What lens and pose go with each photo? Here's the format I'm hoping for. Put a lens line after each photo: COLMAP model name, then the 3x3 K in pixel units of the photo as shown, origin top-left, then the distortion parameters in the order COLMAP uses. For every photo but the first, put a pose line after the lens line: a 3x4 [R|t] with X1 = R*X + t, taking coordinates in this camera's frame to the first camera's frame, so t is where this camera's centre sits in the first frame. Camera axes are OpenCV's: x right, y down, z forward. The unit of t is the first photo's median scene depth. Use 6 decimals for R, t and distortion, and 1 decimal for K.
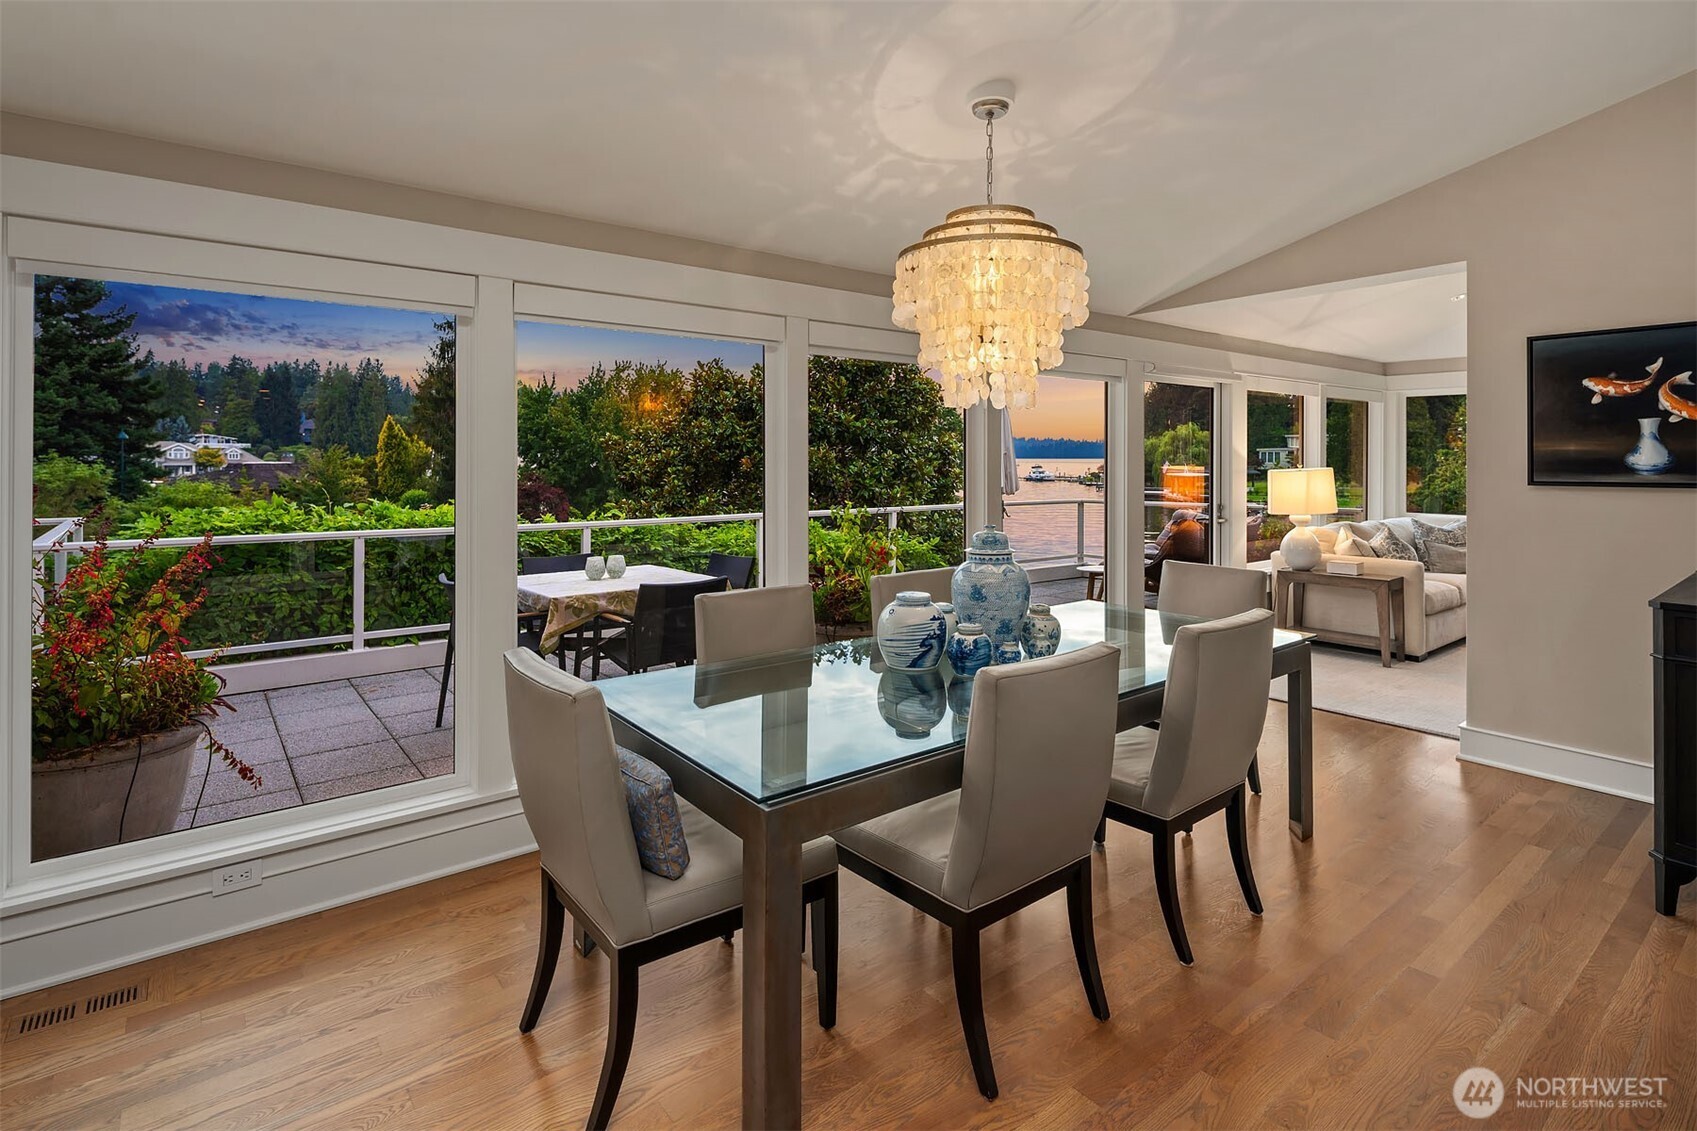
lens RADIAL K [[842.6, 0, 809.1], [0, 842.6, 454.5], [0, 0, 1]] dist [0.000975, -0.000246]
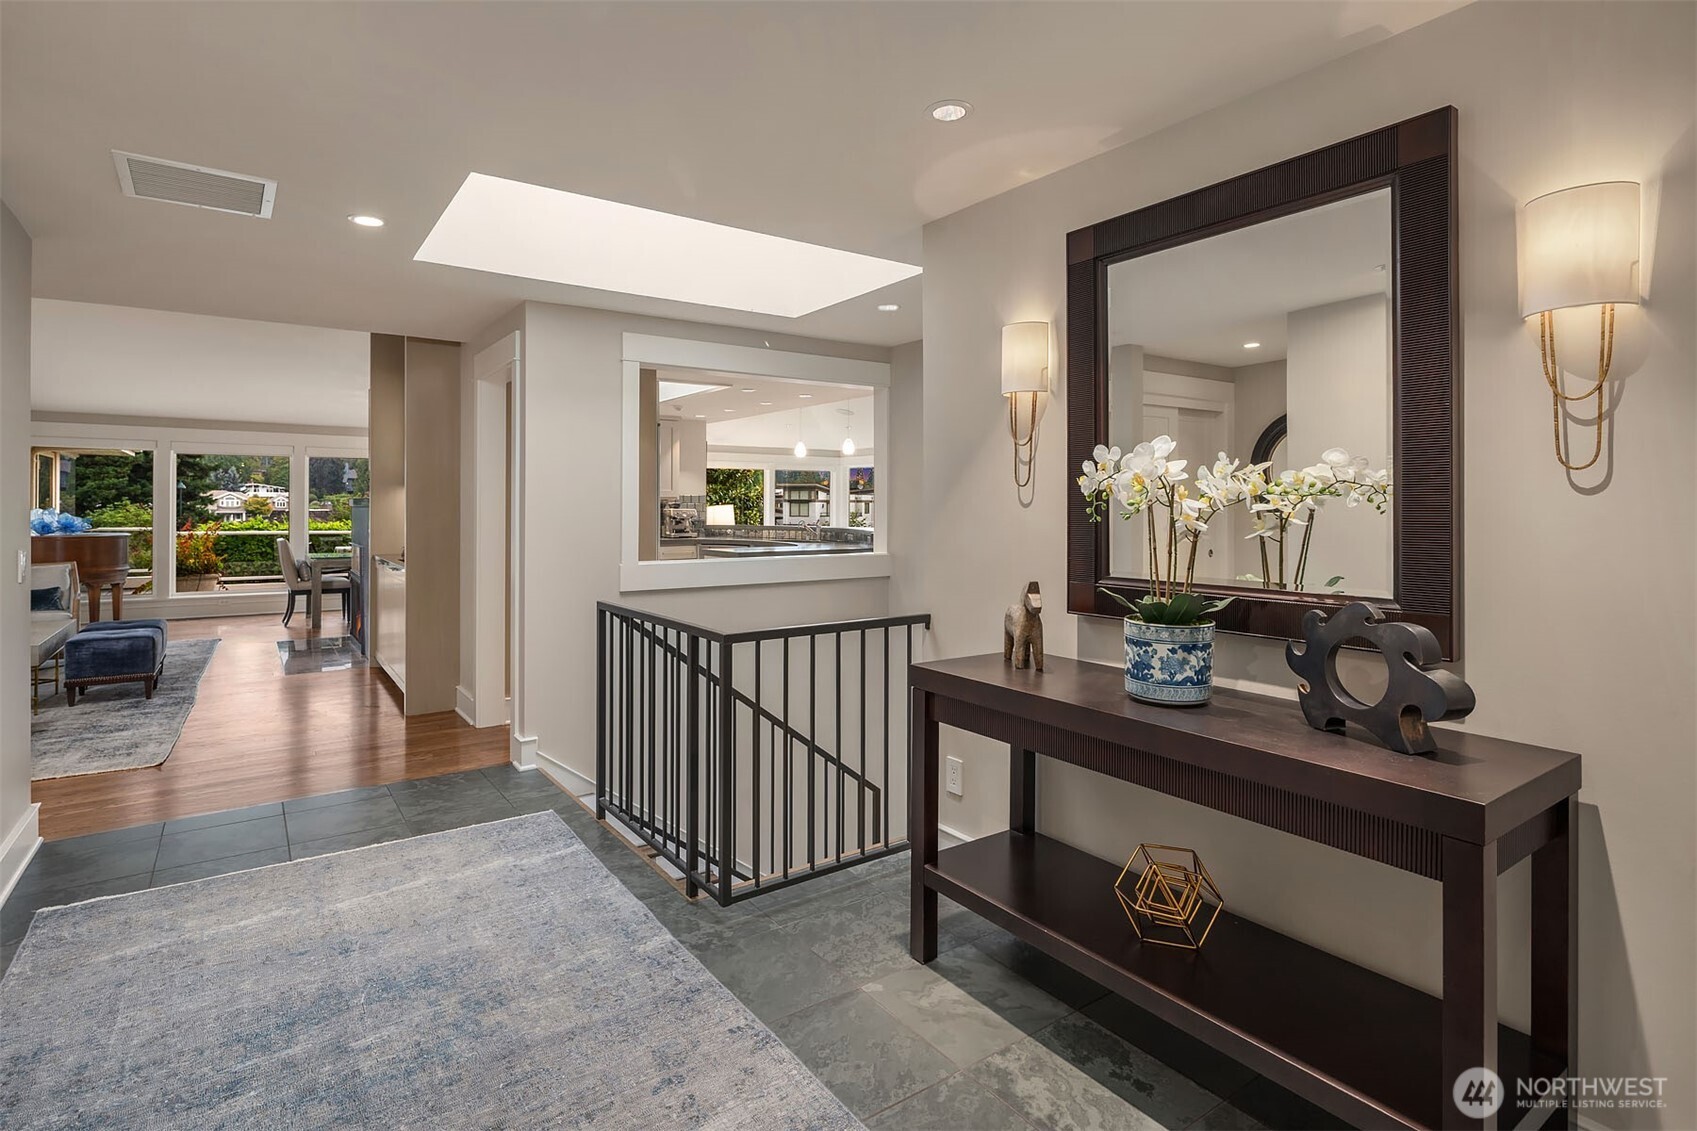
lens RADIAL K [[842.6, 0, 836.0], [0, 842.6, 503.2], [0, 0, 1]] dist [0.000975, -0.000246]
pose [[0.999794, -0.000371, -0.020292, 0.086155], [0.000375, 1.000000, 0.000165, 0.001202], [0.020292, -0.000172, 0.999794, -0.110106]]
